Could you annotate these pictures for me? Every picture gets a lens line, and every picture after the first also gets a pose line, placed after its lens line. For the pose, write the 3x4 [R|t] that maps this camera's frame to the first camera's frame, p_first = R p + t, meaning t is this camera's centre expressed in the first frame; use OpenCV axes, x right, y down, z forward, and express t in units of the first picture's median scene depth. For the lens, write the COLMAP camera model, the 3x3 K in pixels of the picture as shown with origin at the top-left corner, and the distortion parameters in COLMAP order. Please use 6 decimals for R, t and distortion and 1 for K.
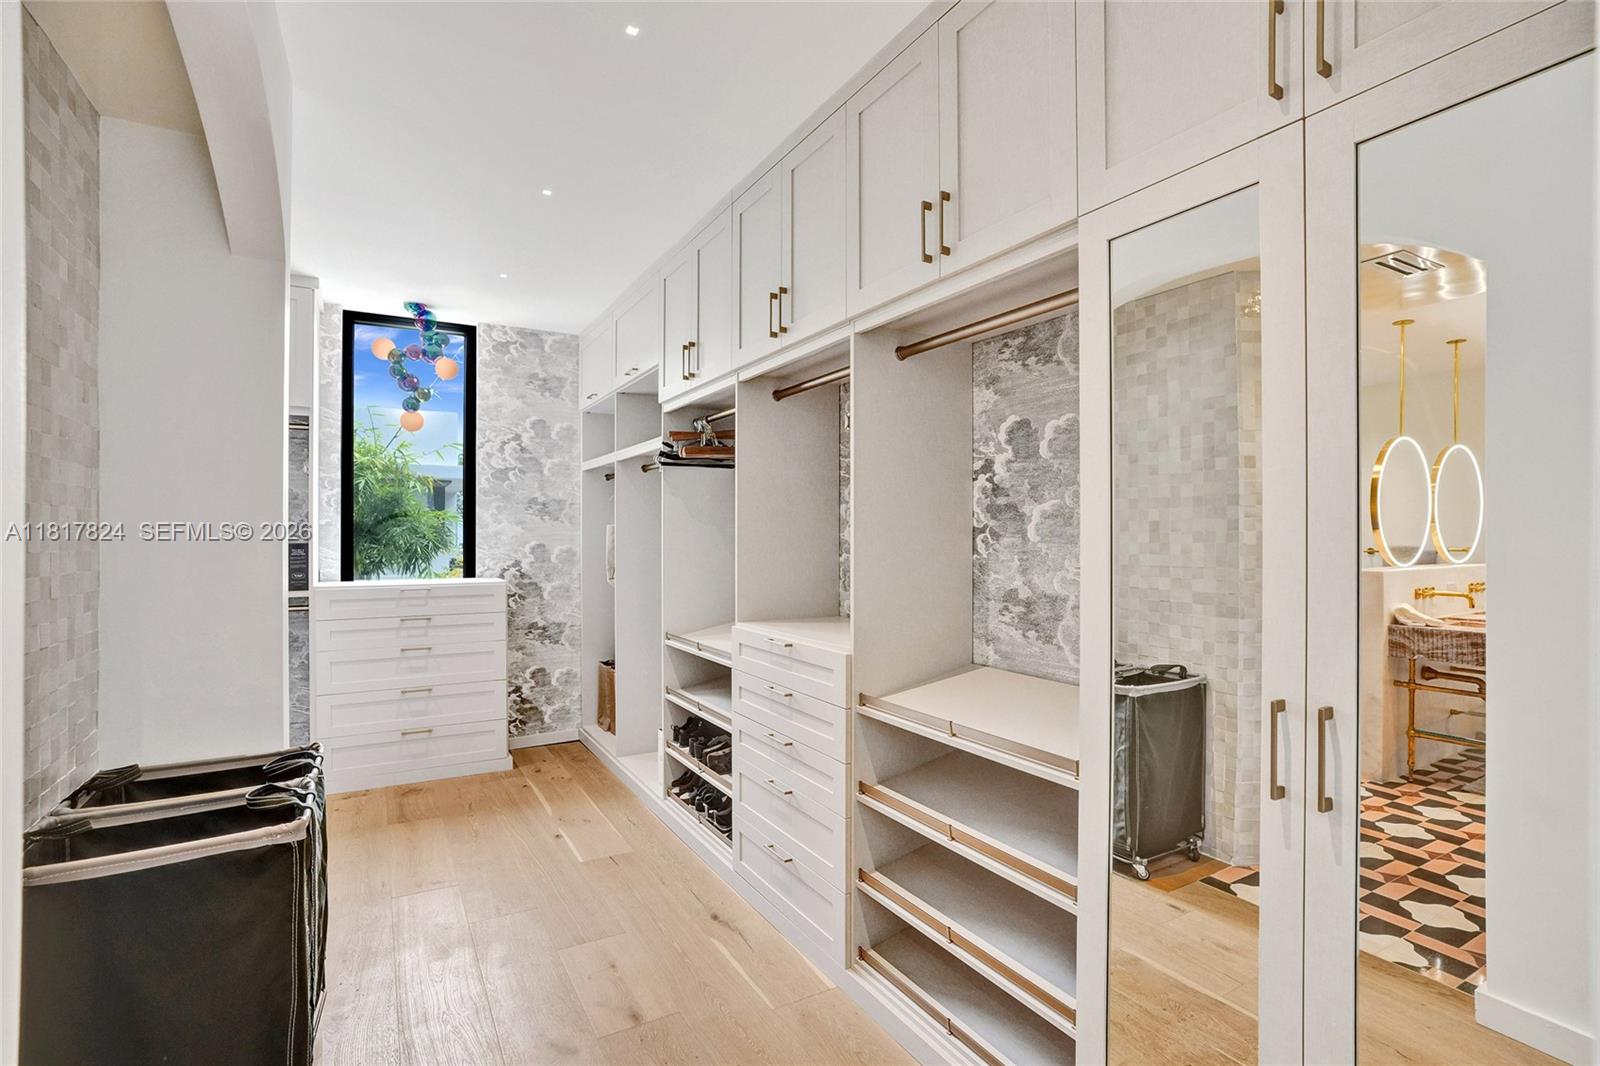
lens RADIAL K [[760.6, 0, 805.5], [0, 760.6, 539.9], [0, 0, 1]] dist [-0.013900, 0.002366]
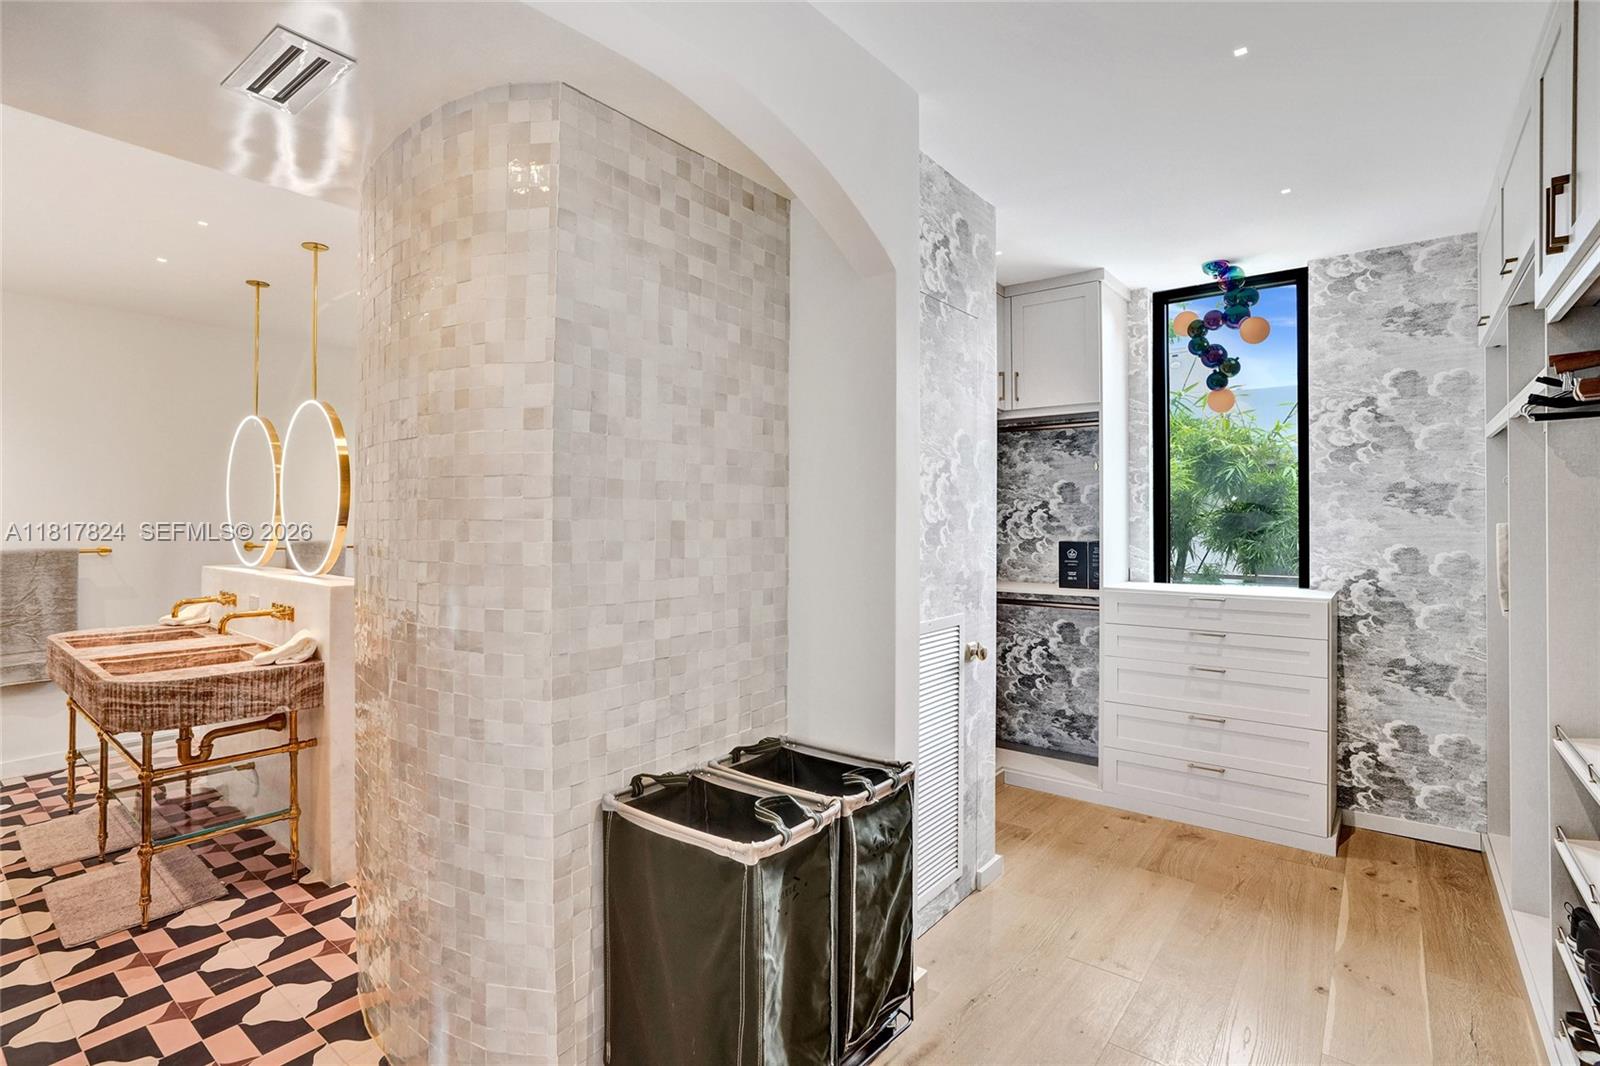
lens RADIAL K [[760.6, 0, 797.3], [0, 760.6, 514.6], [0, 0, 1]] dist [-0.013900, 0.002366]
pose [[0.375181, -0.006385, -0.926929, 0.096541], [-0.007359, 0.999924, -0.009867, -0.016972], [0.926922, 0.010523, 0.375106, 0.248120]]
